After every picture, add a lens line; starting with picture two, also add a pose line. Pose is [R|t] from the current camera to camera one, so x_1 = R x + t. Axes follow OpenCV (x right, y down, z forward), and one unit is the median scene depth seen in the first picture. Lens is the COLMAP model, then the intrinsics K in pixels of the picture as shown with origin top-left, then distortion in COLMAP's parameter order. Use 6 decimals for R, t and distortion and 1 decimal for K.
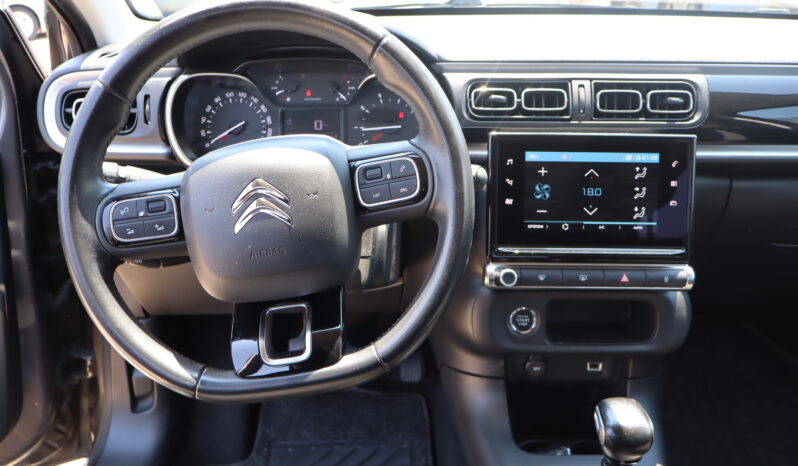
lens RADIAL K [[677.5, 0, 394.9], [0, 677.5, 235.5], [0, 0, 1]] dist [-0.015267, 0.009712]
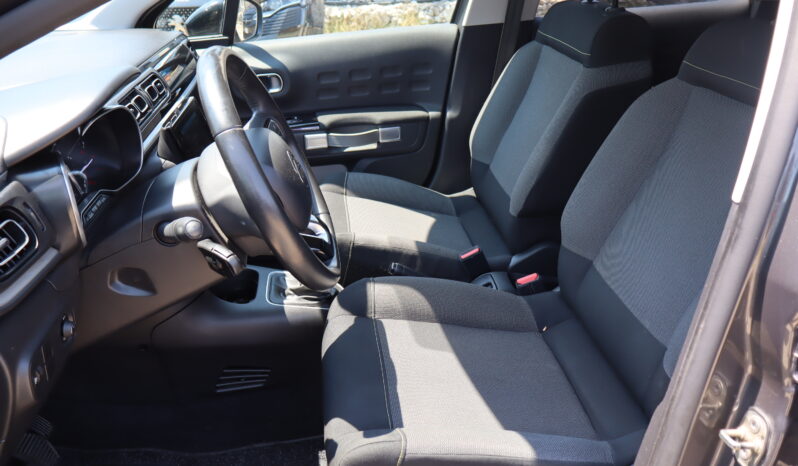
lens RADIAL K [[677.5, 0, 400.0], [0, 677.5, 233.9], [0, 0, 1]] dist [-0.015267, 0.009712]
pose [[-0.128357, -0.400636, 0.907202, -1.290423], [0.420684, 0.806393, 0.415639, -0.342755], [-0.898081, 0.434995, 0.065035, 0.521922]]
